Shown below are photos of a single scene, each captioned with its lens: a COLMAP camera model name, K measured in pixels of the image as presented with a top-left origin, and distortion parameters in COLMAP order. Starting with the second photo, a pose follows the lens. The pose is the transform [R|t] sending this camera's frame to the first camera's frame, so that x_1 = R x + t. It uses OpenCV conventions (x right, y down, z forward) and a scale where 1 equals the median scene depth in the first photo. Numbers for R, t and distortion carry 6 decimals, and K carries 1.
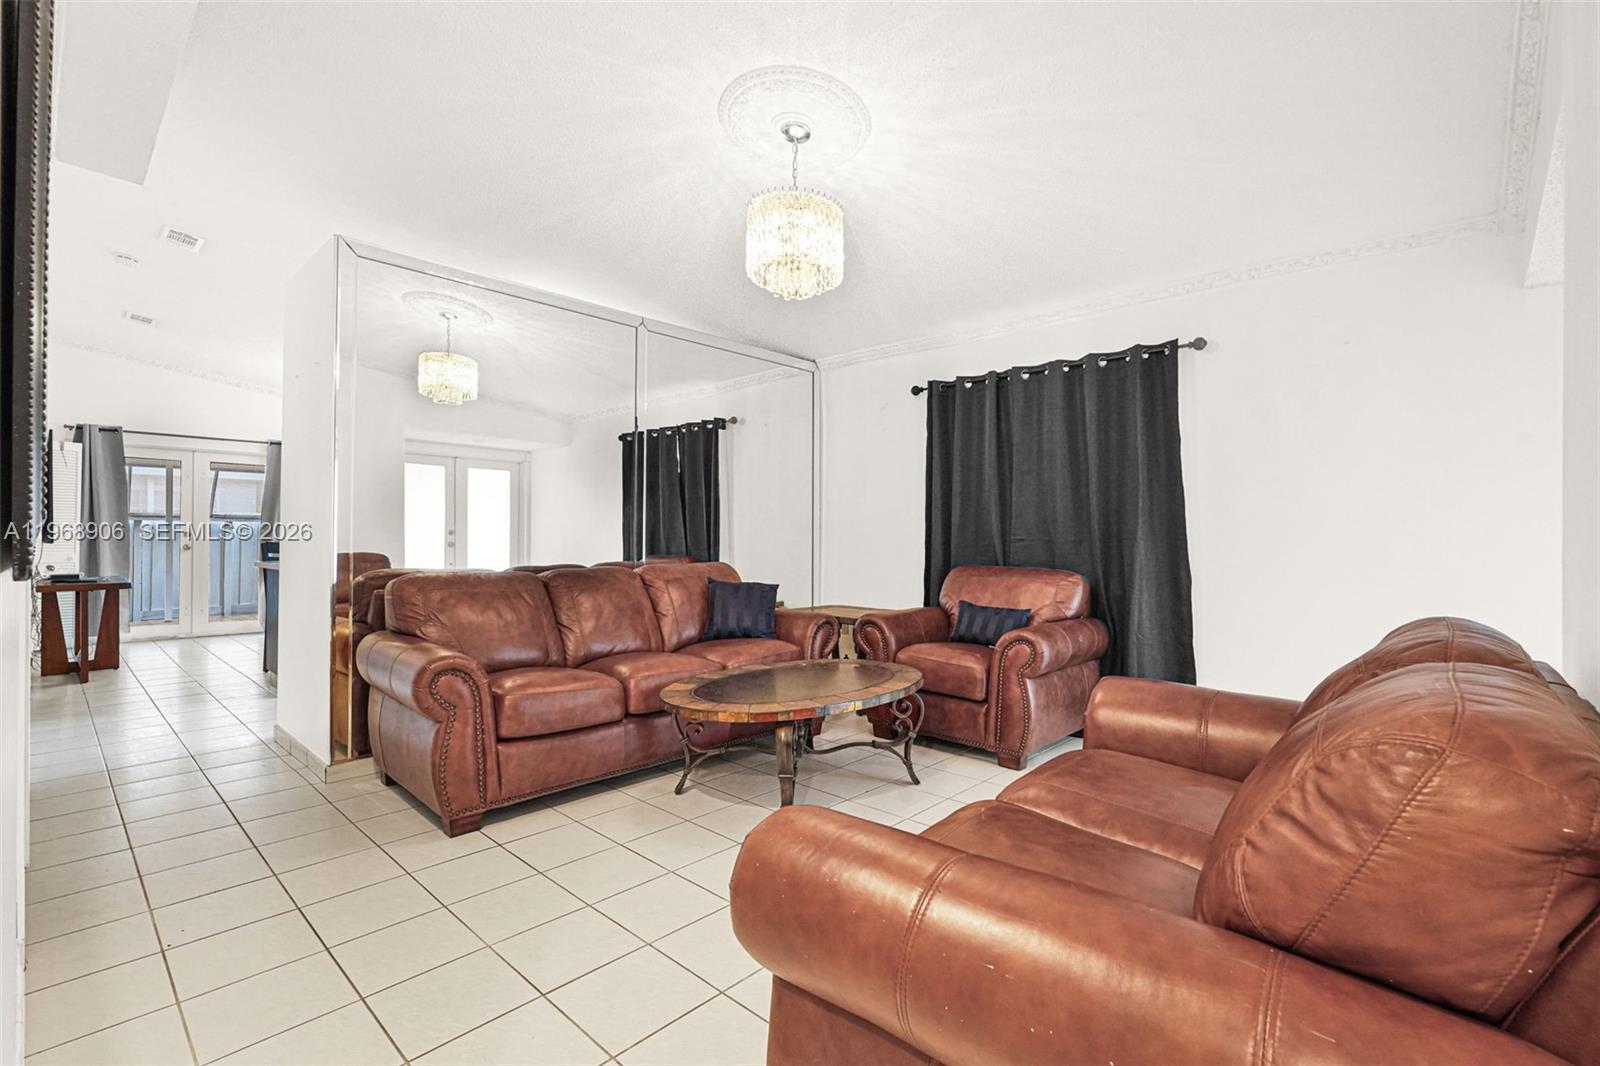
lens RADIAL K [[722.7, 0, 800.0], [0, 722.7, 533.0], [0, 0, 1]] dist [-0.008849, 0.001955]
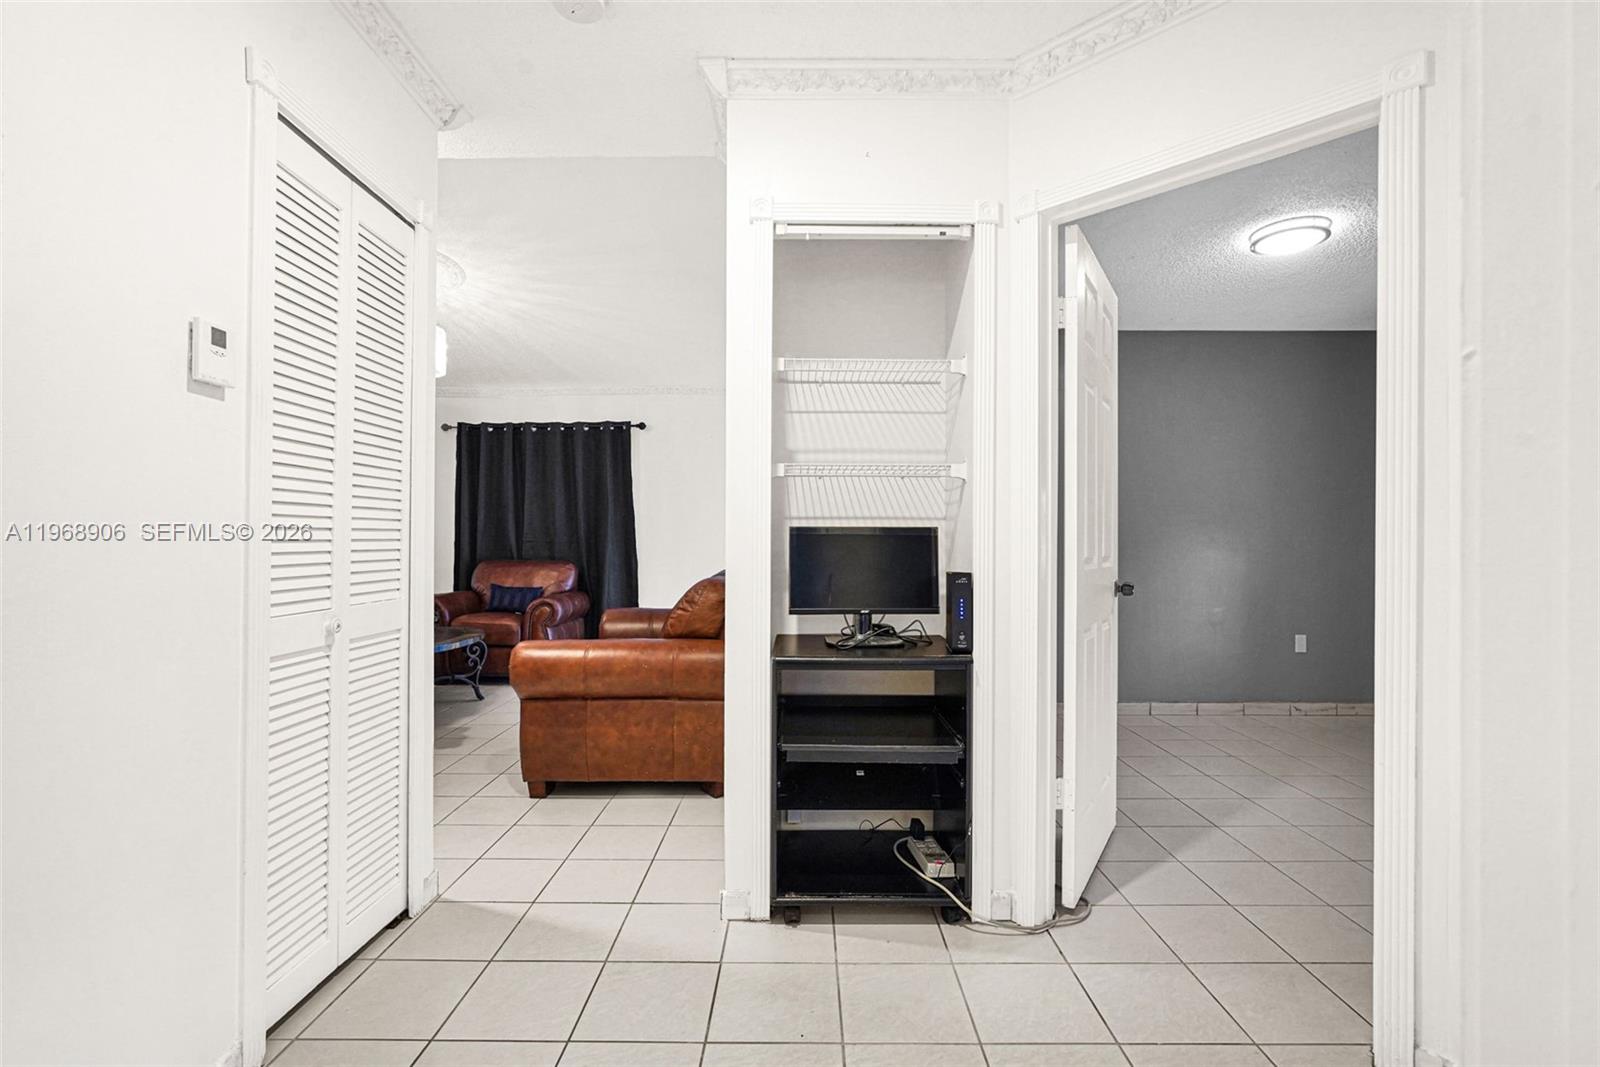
lens RADIAL K [[722.7, 0, 800.0], [0, 722.7, 533.5], [0, 0, 1]] dist [-0.008849, 0.001955]
pose [[0.735174, 0.003020, 0.677871, -0.306955], [-0.001544, 0.999995, -0.002781, -0.003506], [-0.677876, 0.000998, 0.735175, -0.476607]]
